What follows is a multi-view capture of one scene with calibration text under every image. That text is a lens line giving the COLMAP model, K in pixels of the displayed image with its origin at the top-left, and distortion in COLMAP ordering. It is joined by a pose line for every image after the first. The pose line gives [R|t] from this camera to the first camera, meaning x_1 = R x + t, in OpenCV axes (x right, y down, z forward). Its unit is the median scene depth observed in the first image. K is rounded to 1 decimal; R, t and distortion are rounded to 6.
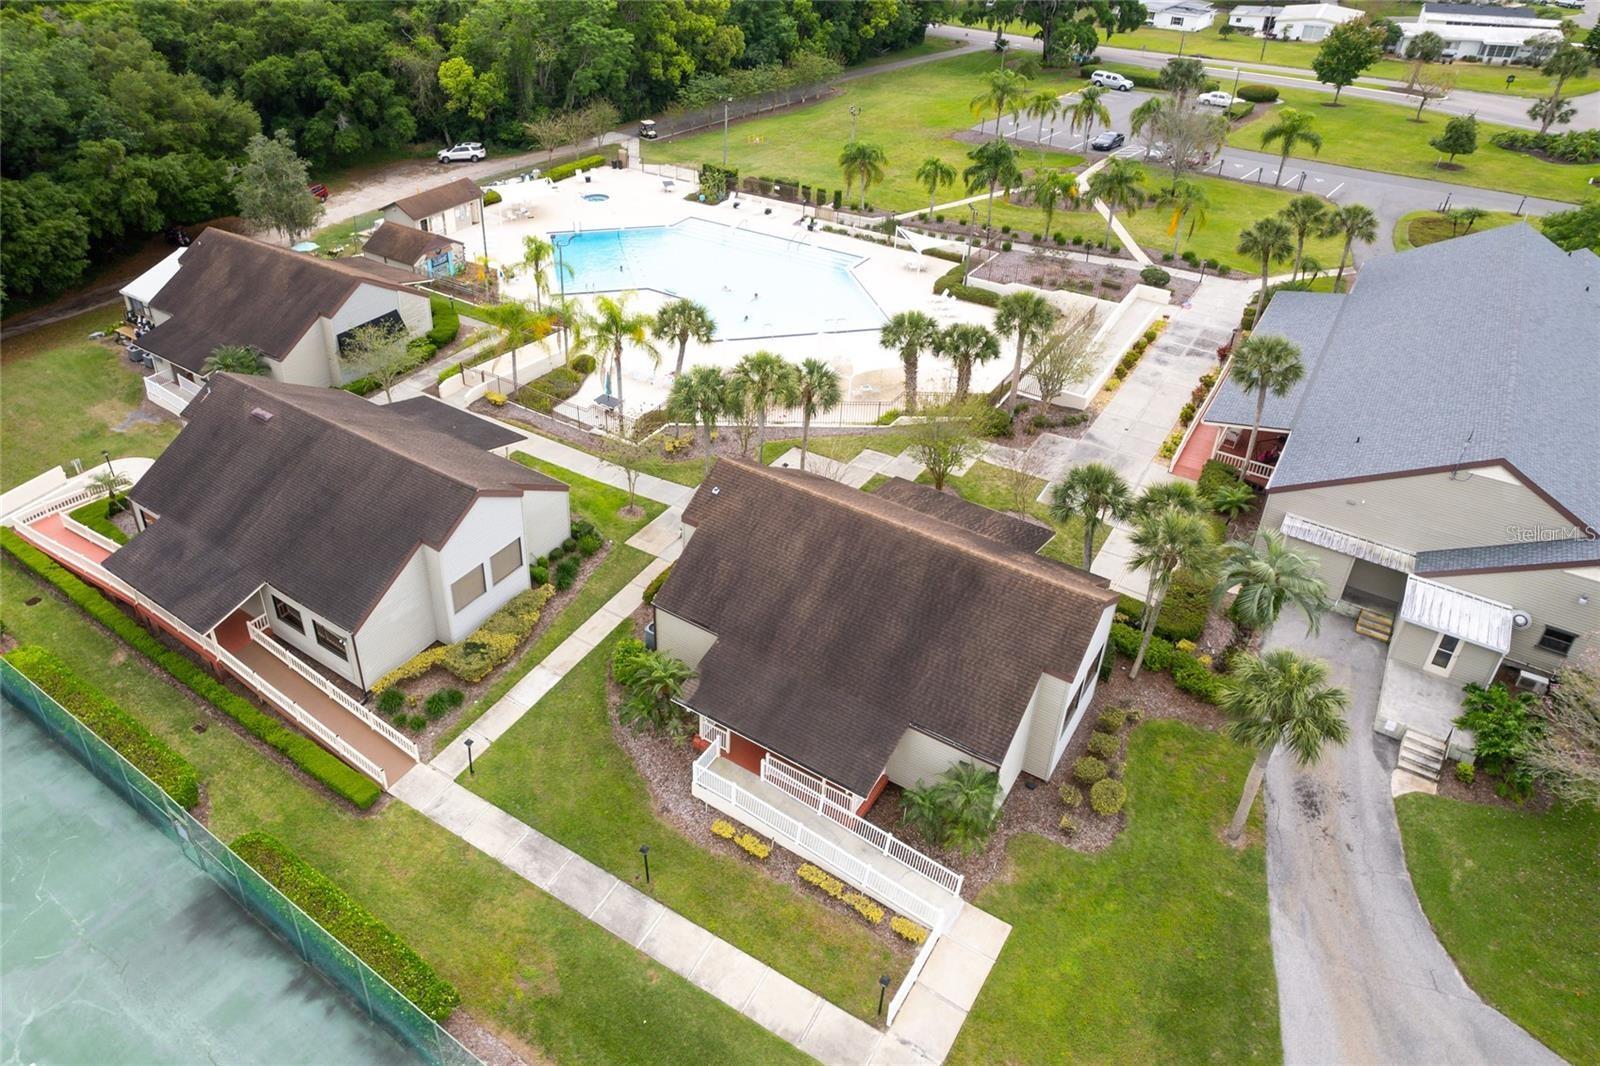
lens RADIAL K [[1080.0, 0, 713.4], [0, 1080.0, 448.4], [0, 0, 1]] dist [-0.064691, 0.061402]
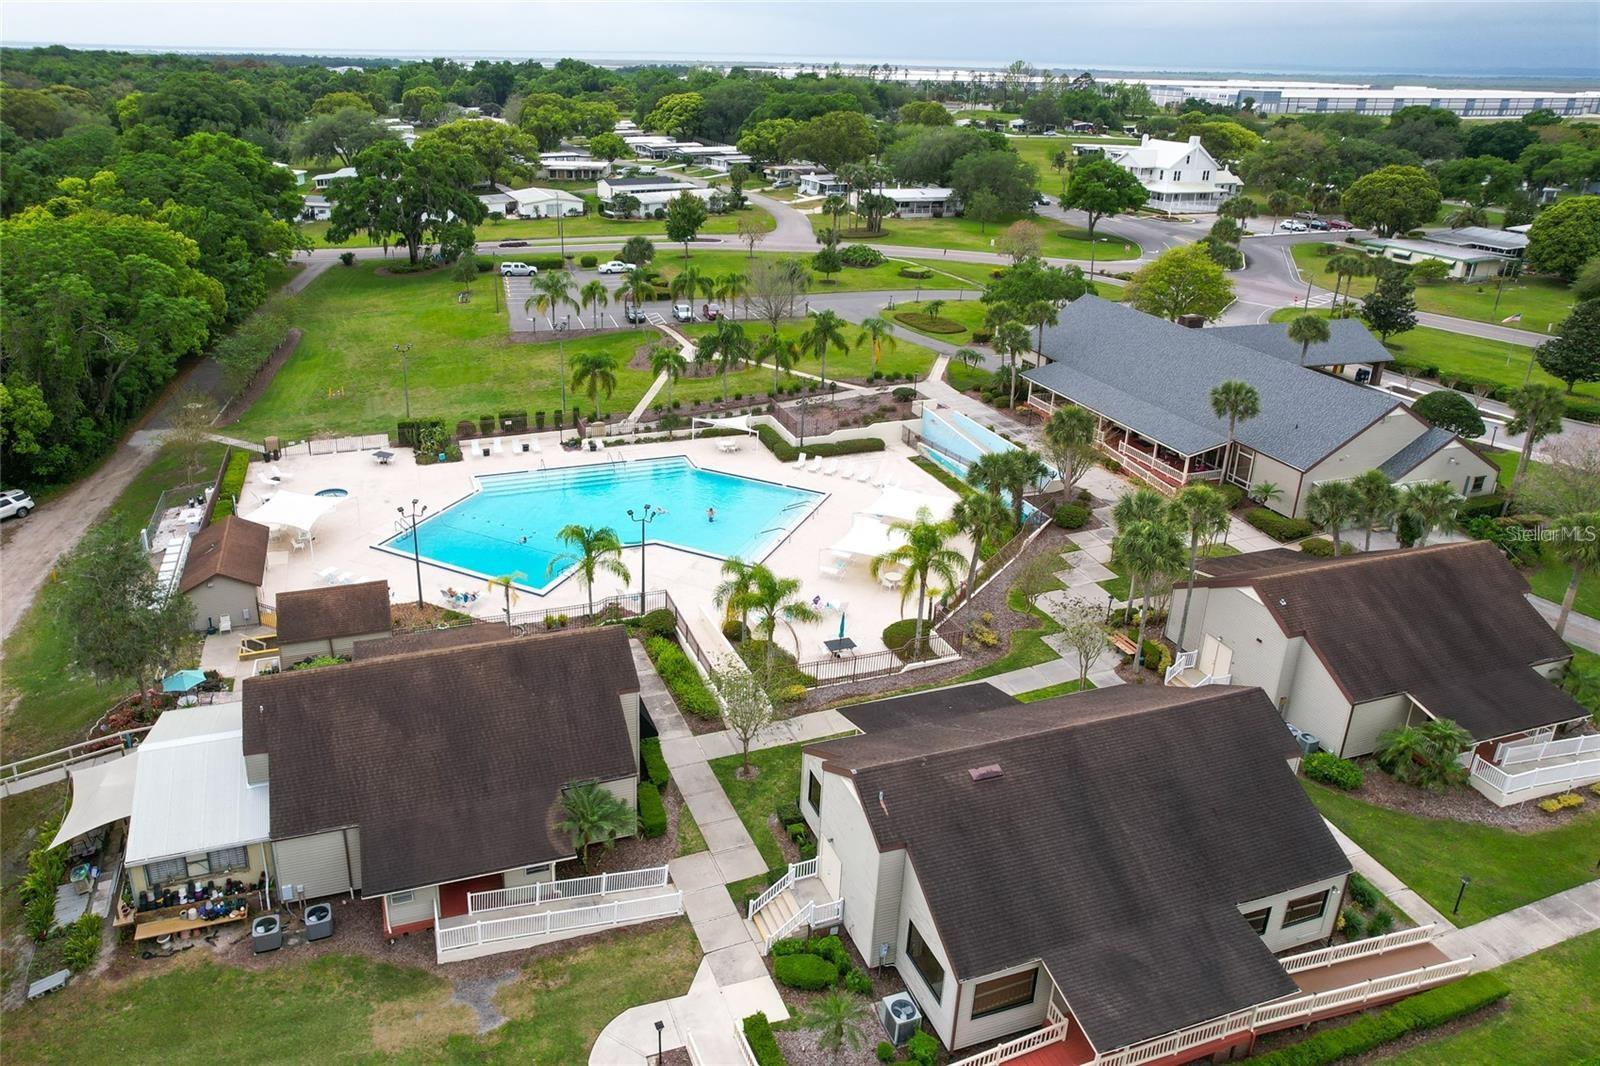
lens RADIAL K [[1080.0, 0, 713.4], [0, 1080.0, 448.4], [0, 0, 1]] dist [-0.064691, 0.061402]
pose [[0.593909, -0.274611, 0.756215, -0.555096], [0.398307, 0.917030, 0.020190, -0.177353], [-0.699016, 0.289215, 0.654012, 0.294519]]
